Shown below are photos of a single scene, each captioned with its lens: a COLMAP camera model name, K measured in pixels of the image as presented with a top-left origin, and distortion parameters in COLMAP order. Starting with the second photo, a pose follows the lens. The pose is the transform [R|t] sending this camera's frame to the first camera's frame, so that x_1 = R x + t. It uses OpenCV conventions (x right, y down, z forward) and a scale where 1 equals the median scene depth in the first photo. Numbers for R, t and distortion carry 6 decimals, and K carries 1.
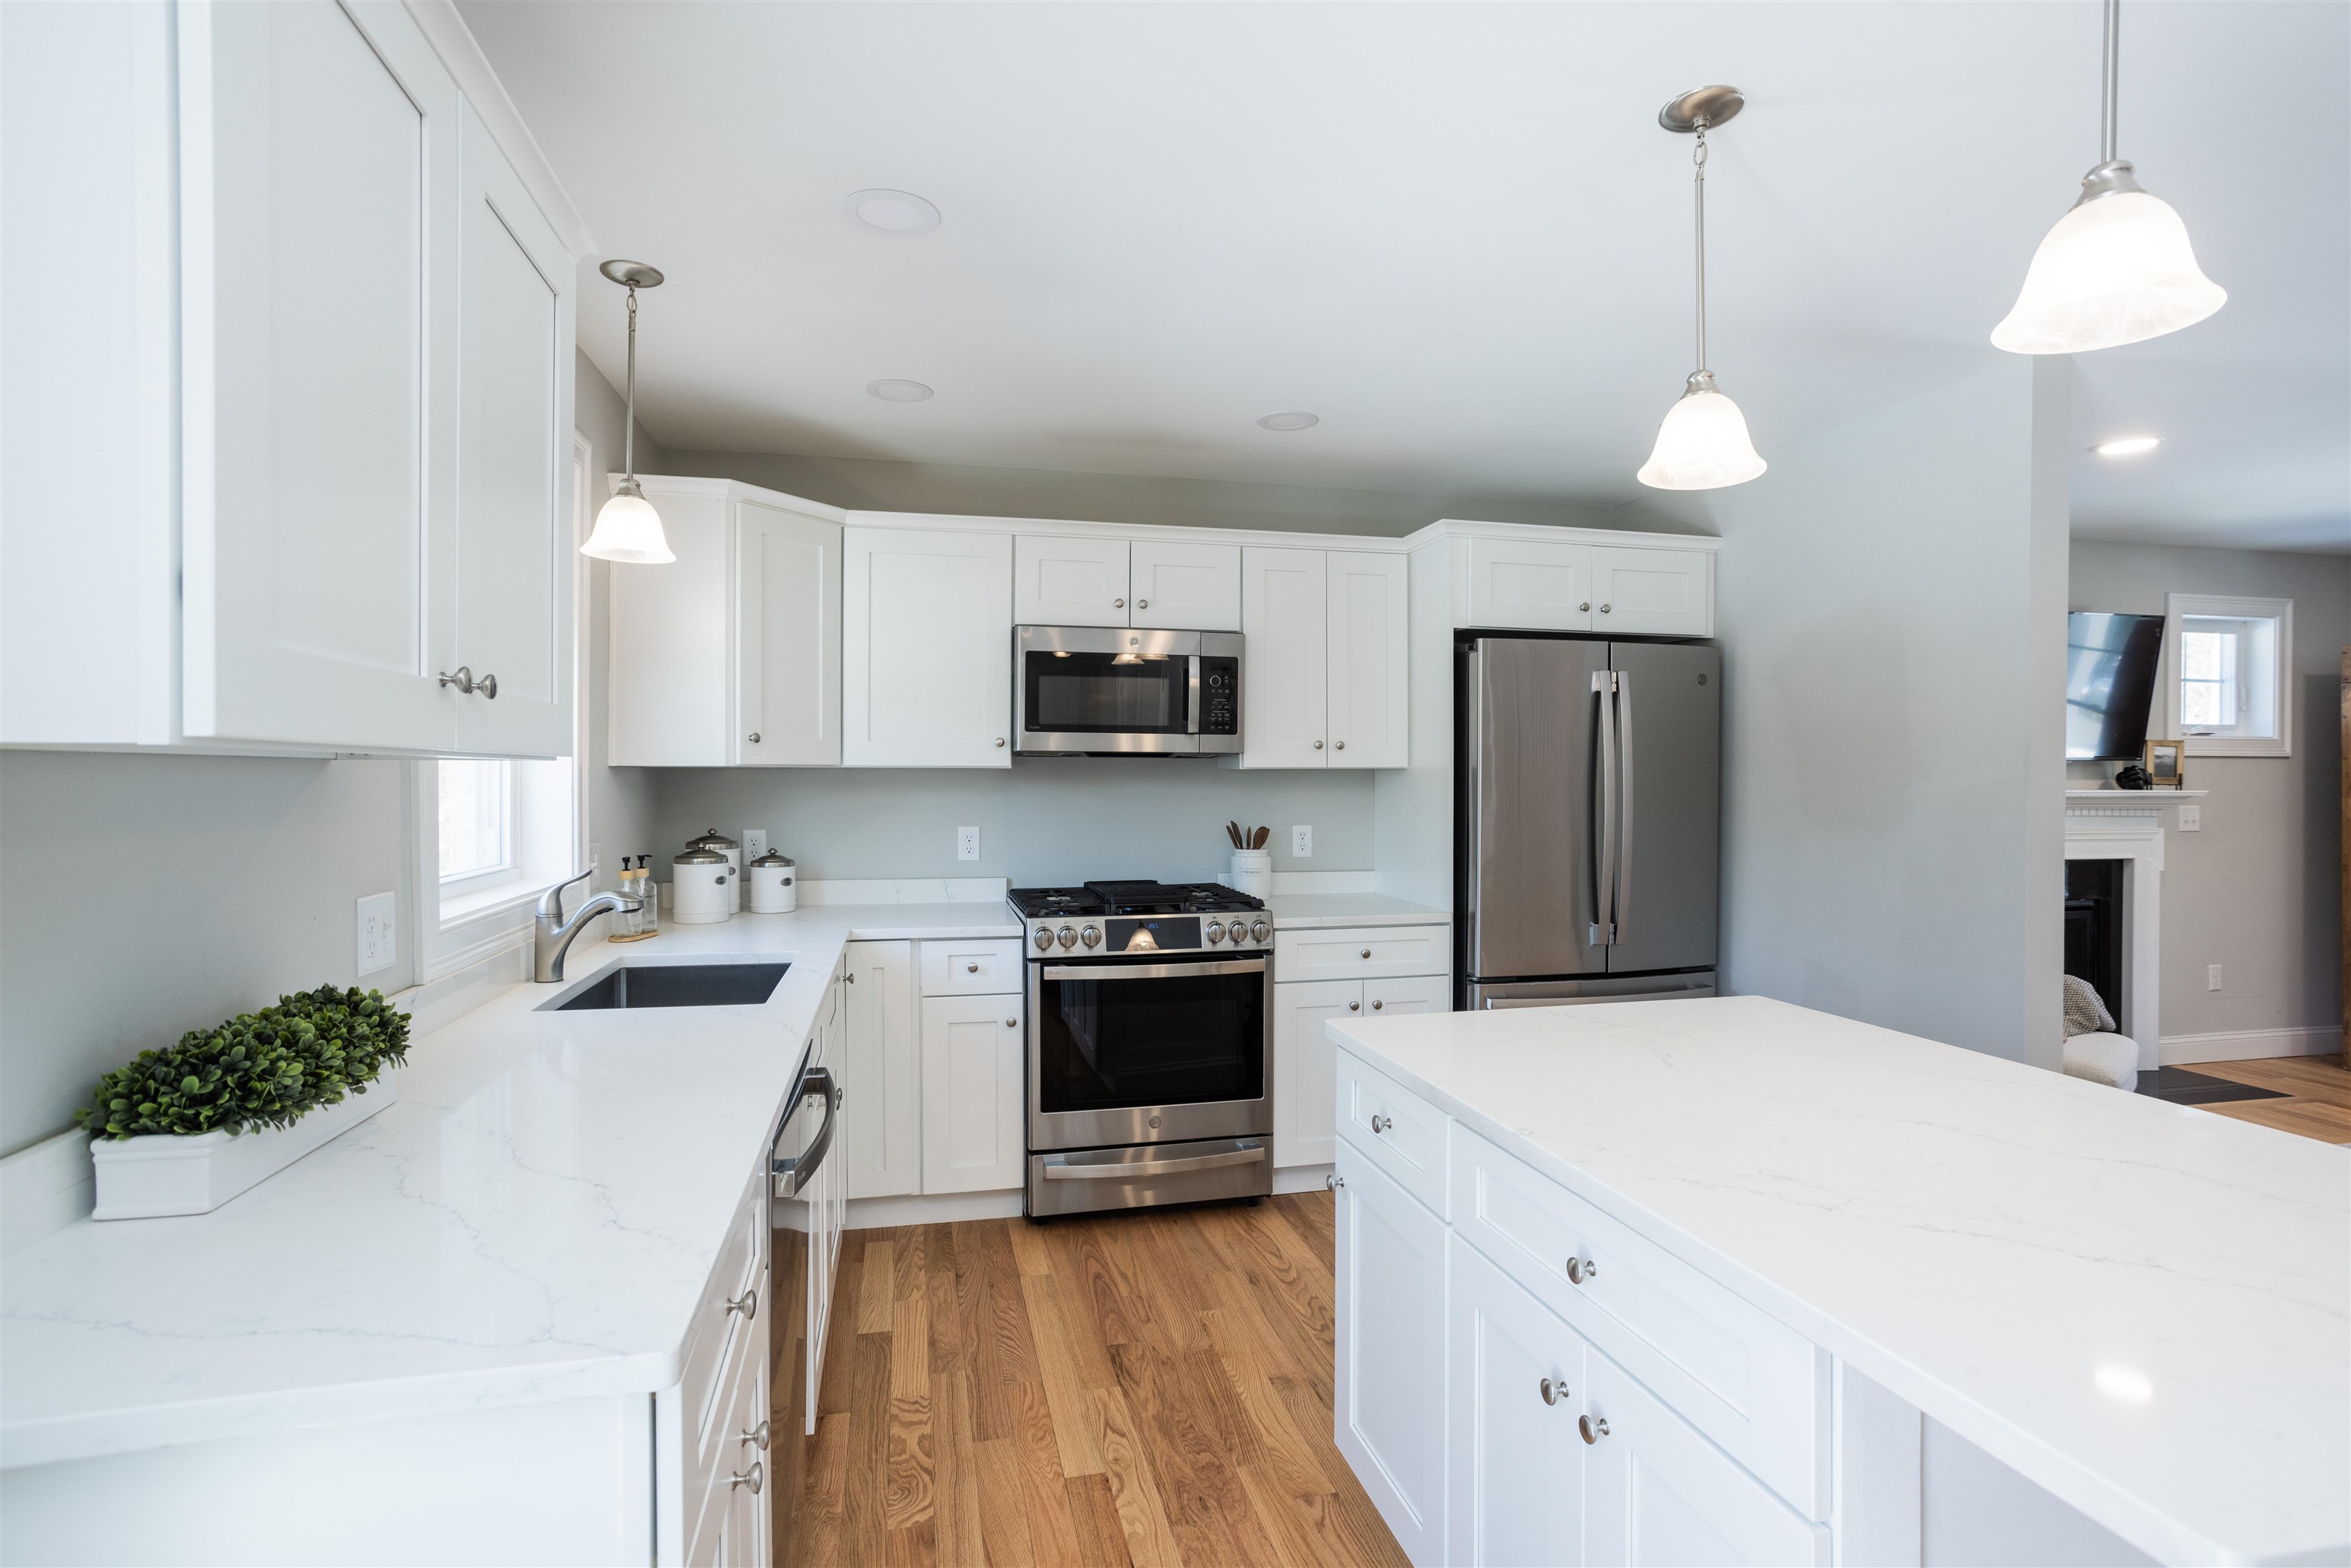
lens RADIAL K [[1130.9, 0, 1175.5], [0, 1130.9, 784.0], [0, 0, 1]] dist [-0.060021, 0.044322]
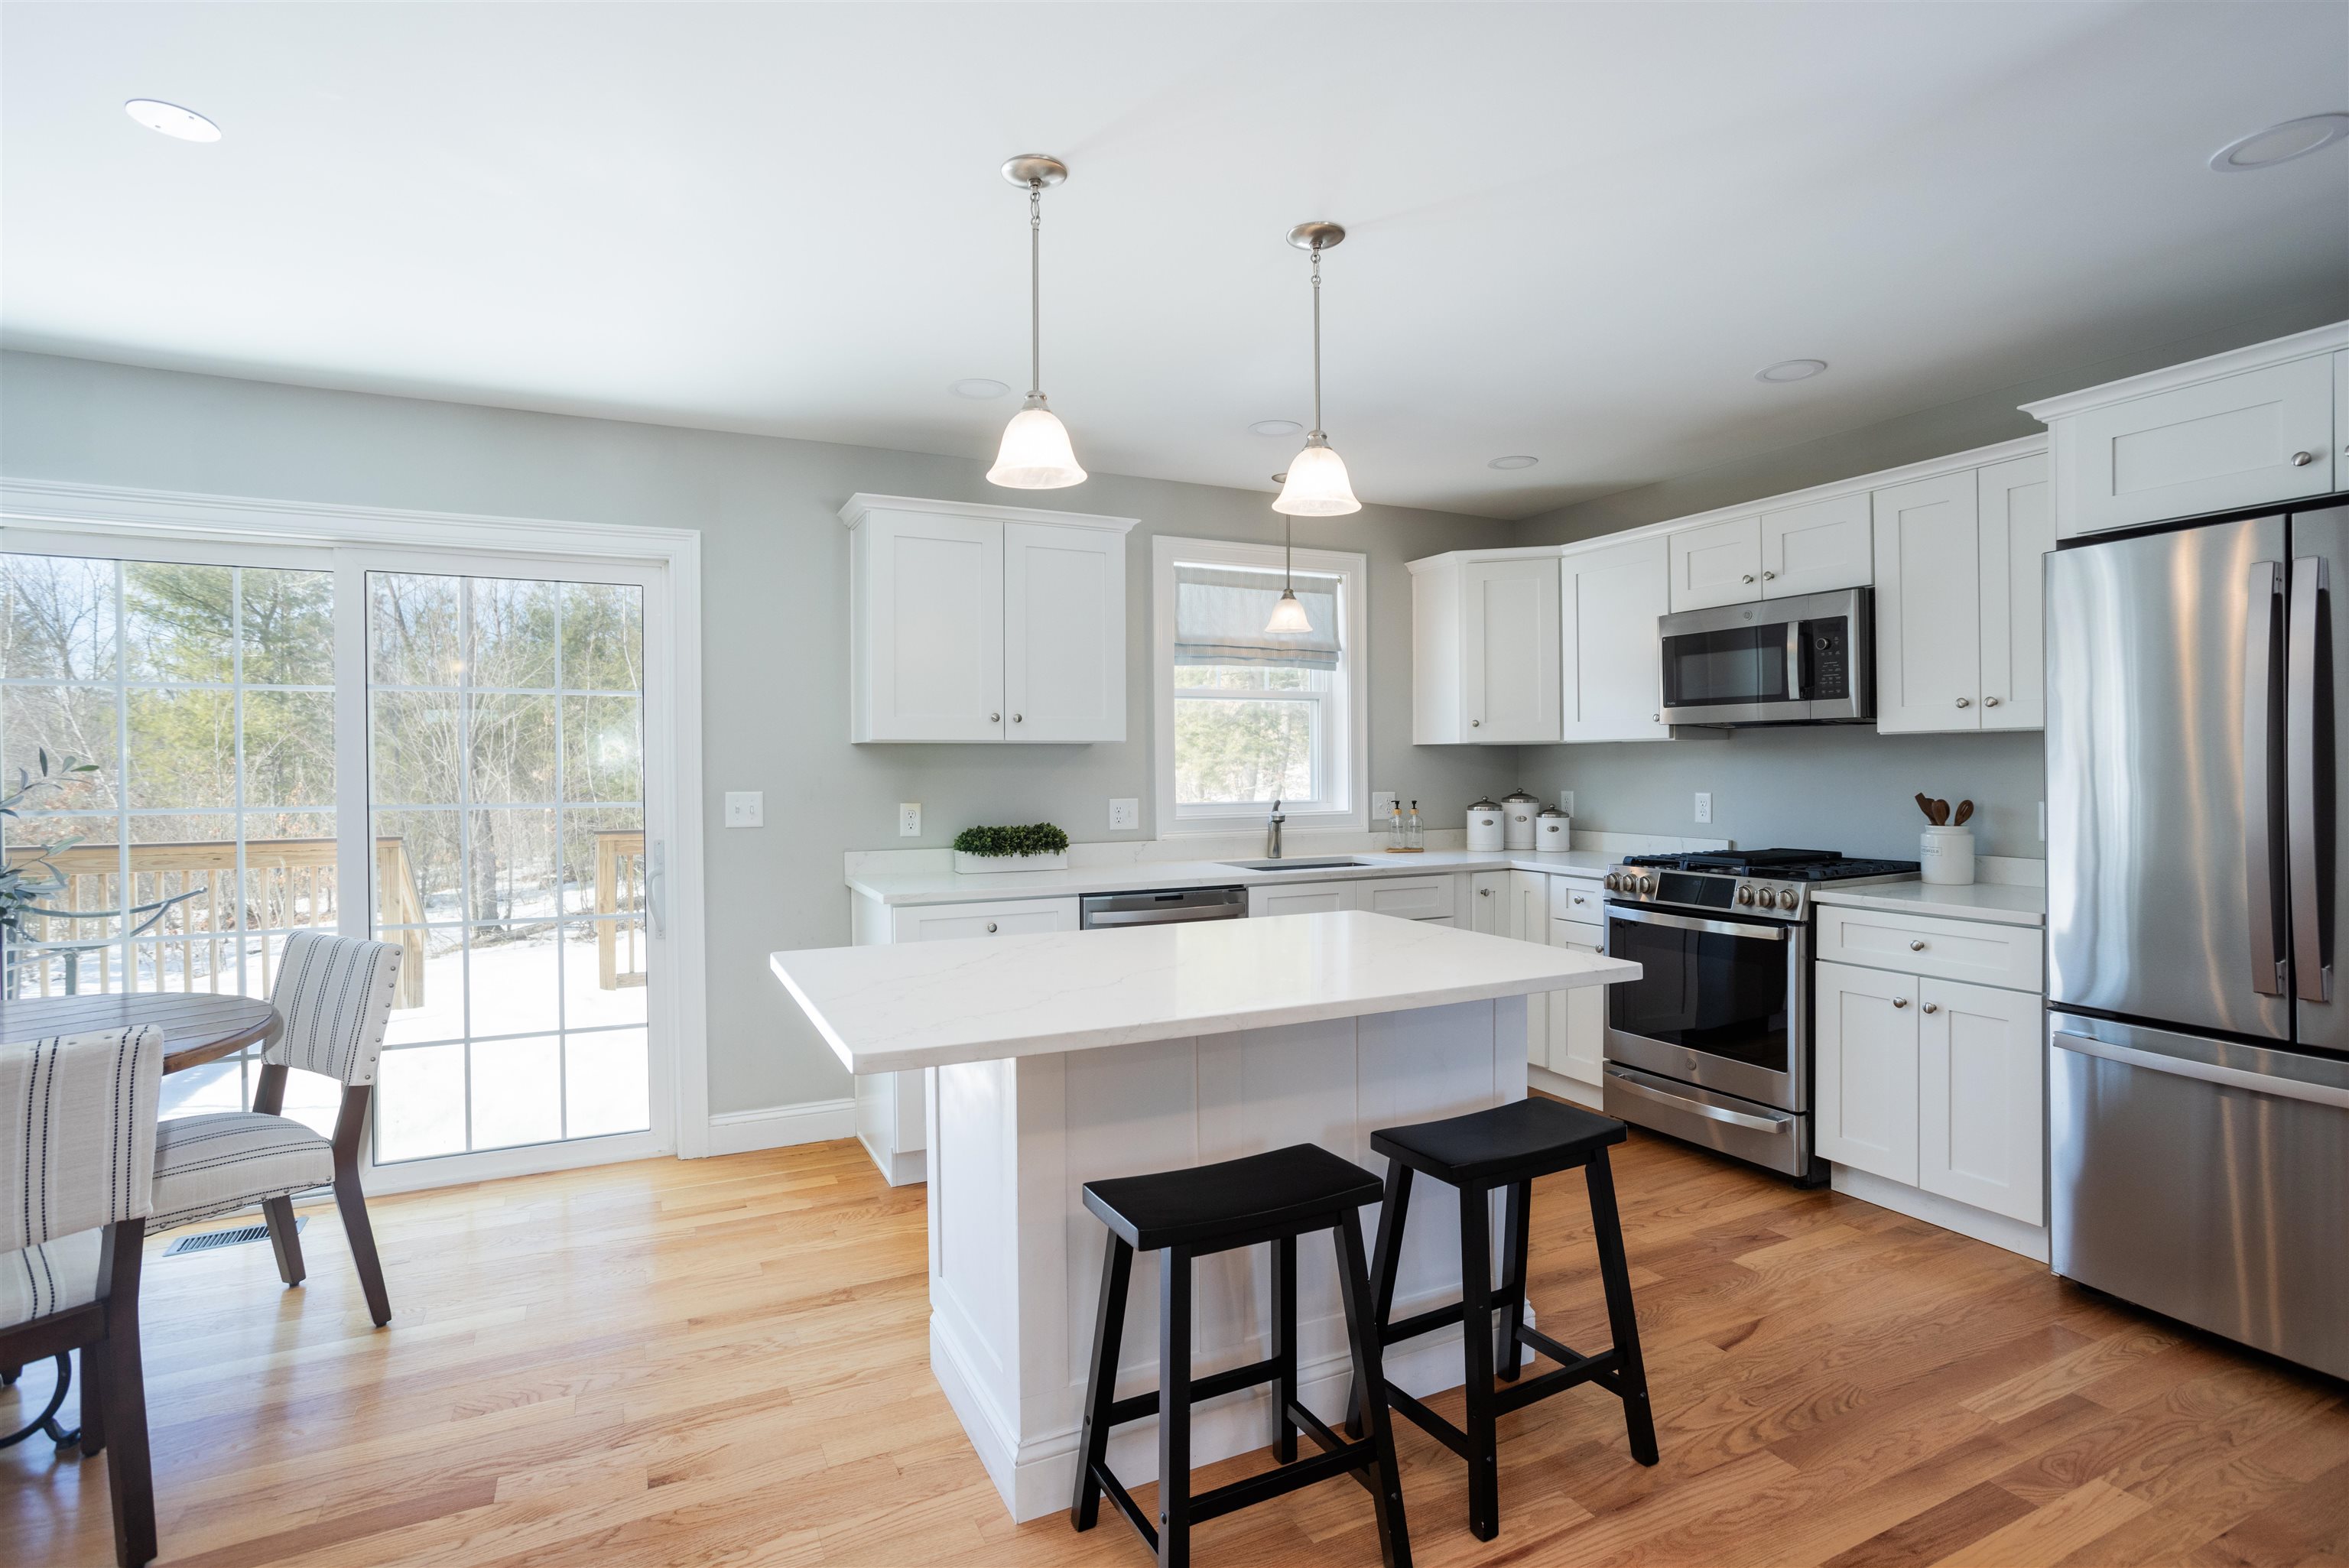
lens RADIAL K [[1144.7, 0, 1174.5], [0, 1144.7, 784.0], [0, 0, 1]] dist [-0.068524, 0.046447]
pose [[0.228194, 0.012631, -0.973534, 0.852214], [0.000298, 0.999915, 0.013044, 0.015677], [0.973616, -0.003267, 0.228171, 0.249295]]
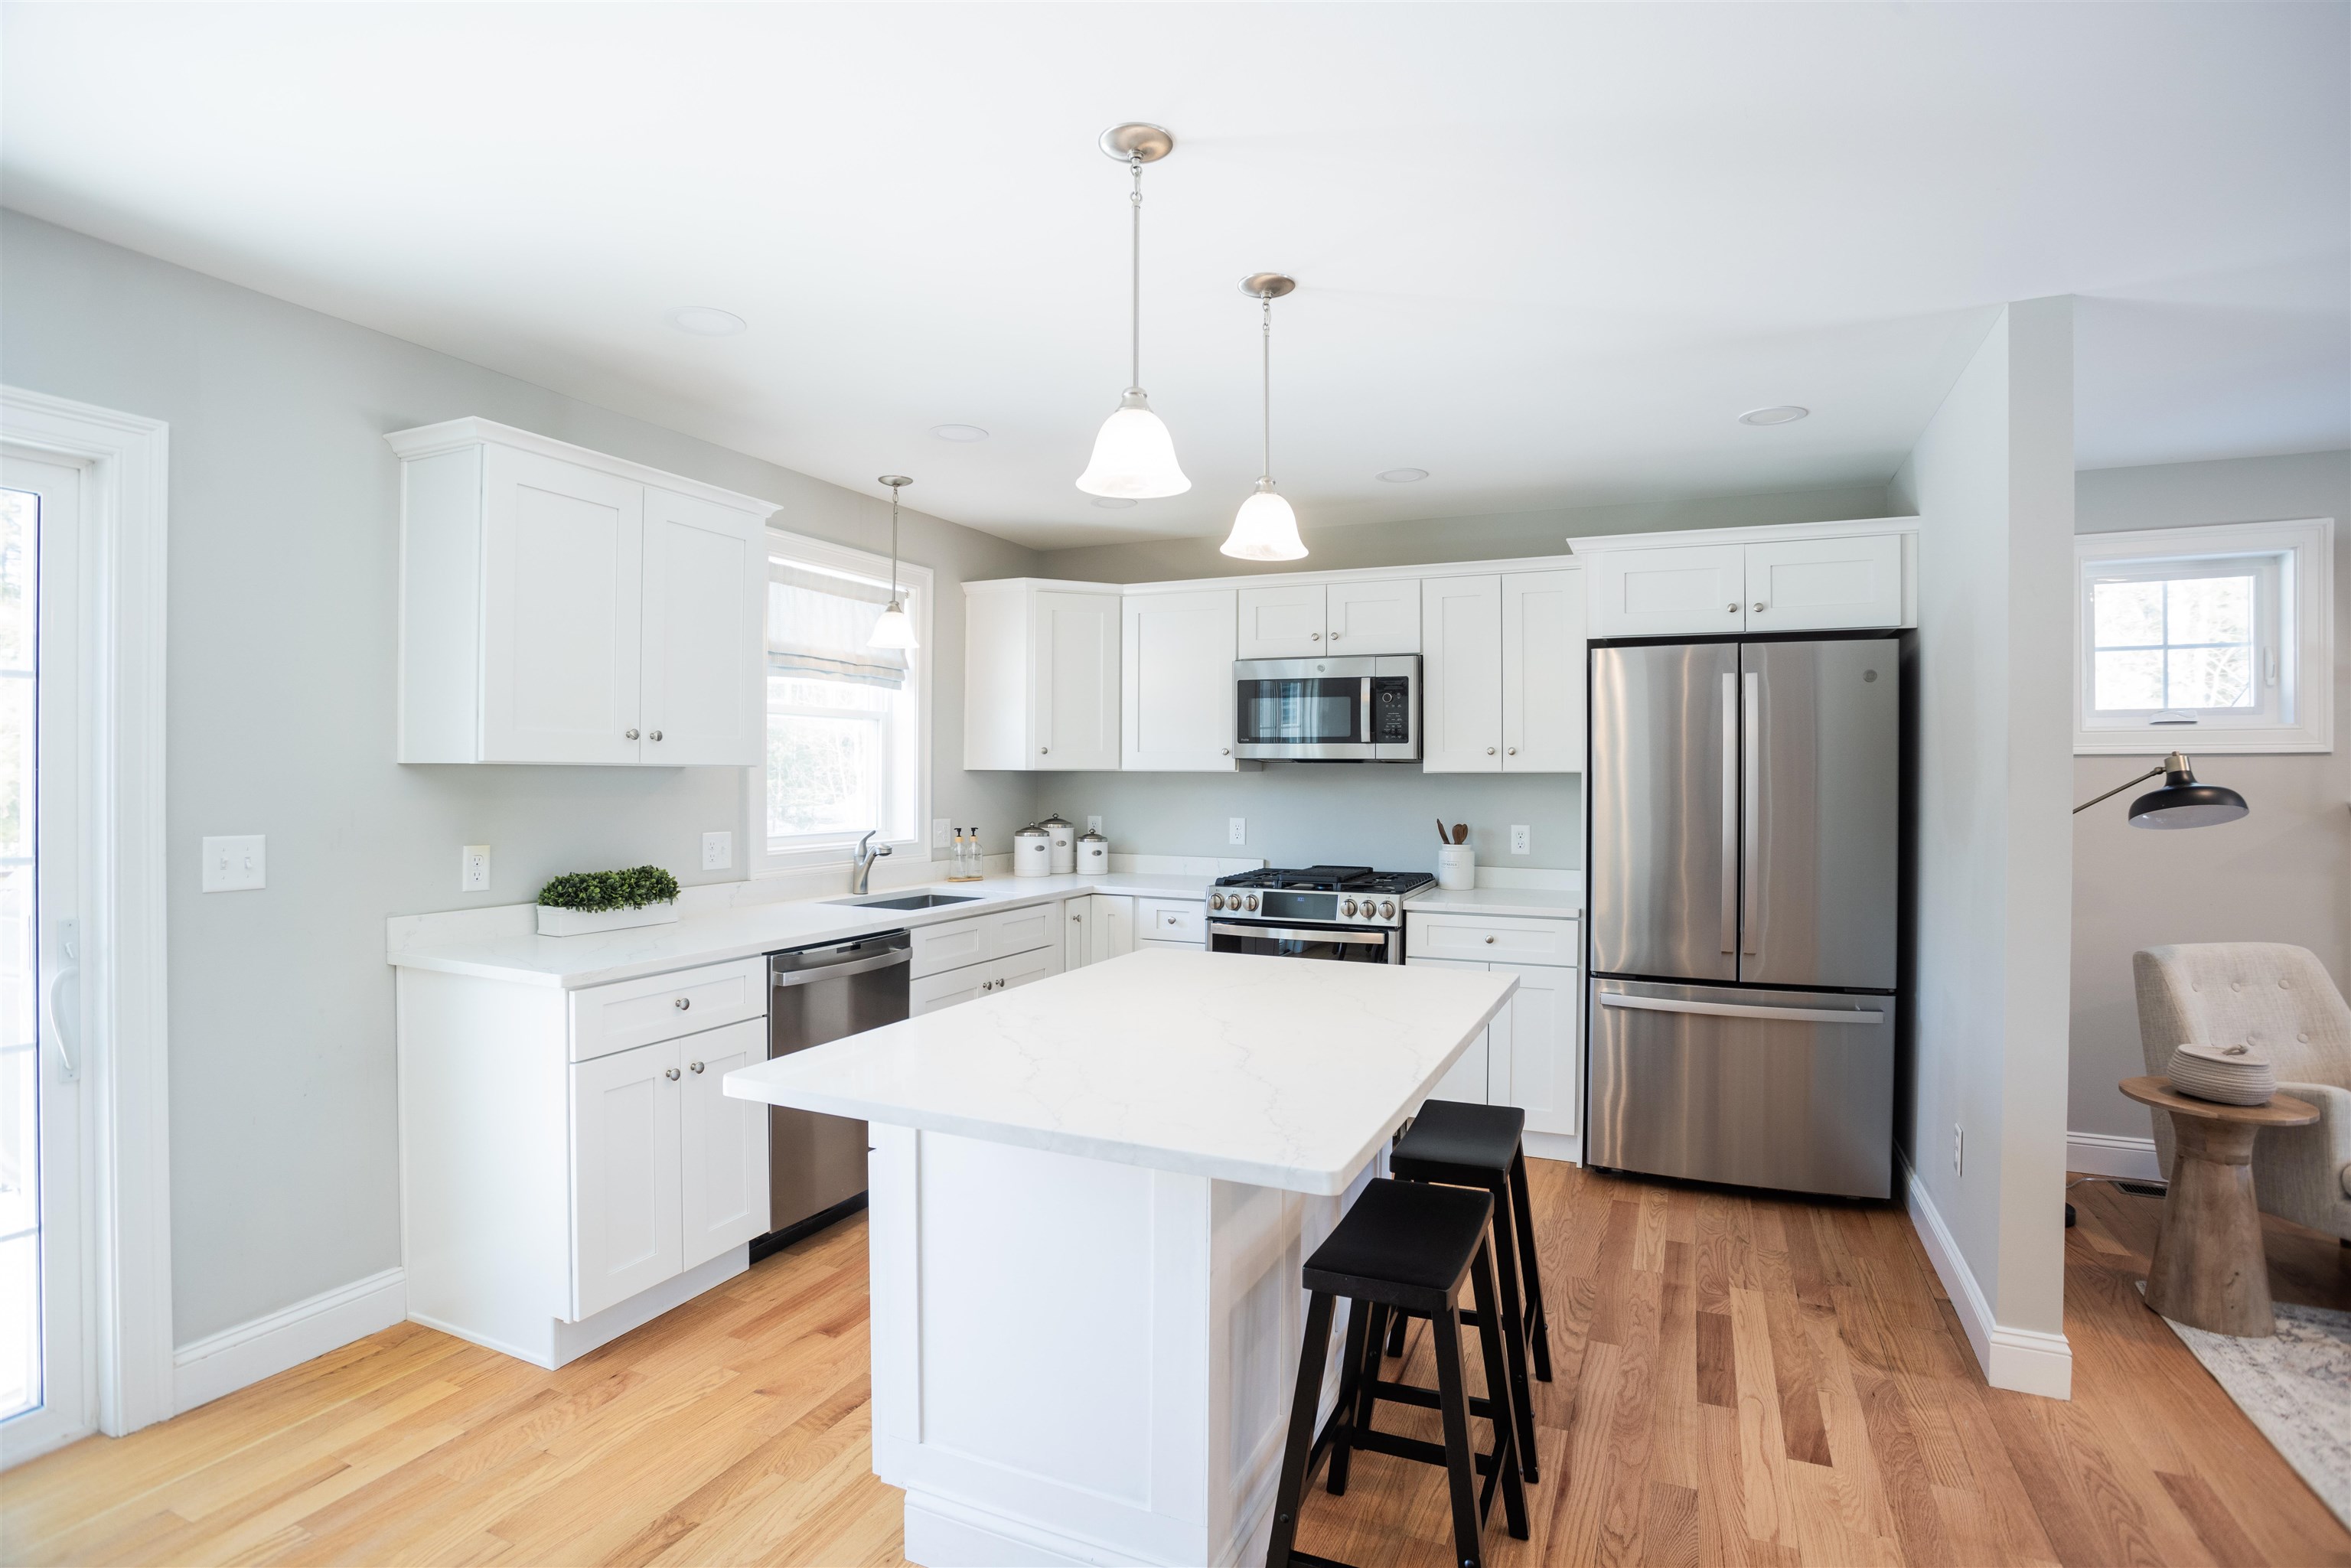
lens RADIAL K [[1161.6, 0, 1175.5], [0, 1161.6, 784.0], [0, 0, 1]] dist [-0.073512, 0.027463]
pose [[0.794790, 0.007173, -0.606842, 0.598157], [-0.009080, 0.999959, -0.000073, 0.000594], [0.606817, 0.005568, 0.794822, -0.088714]]
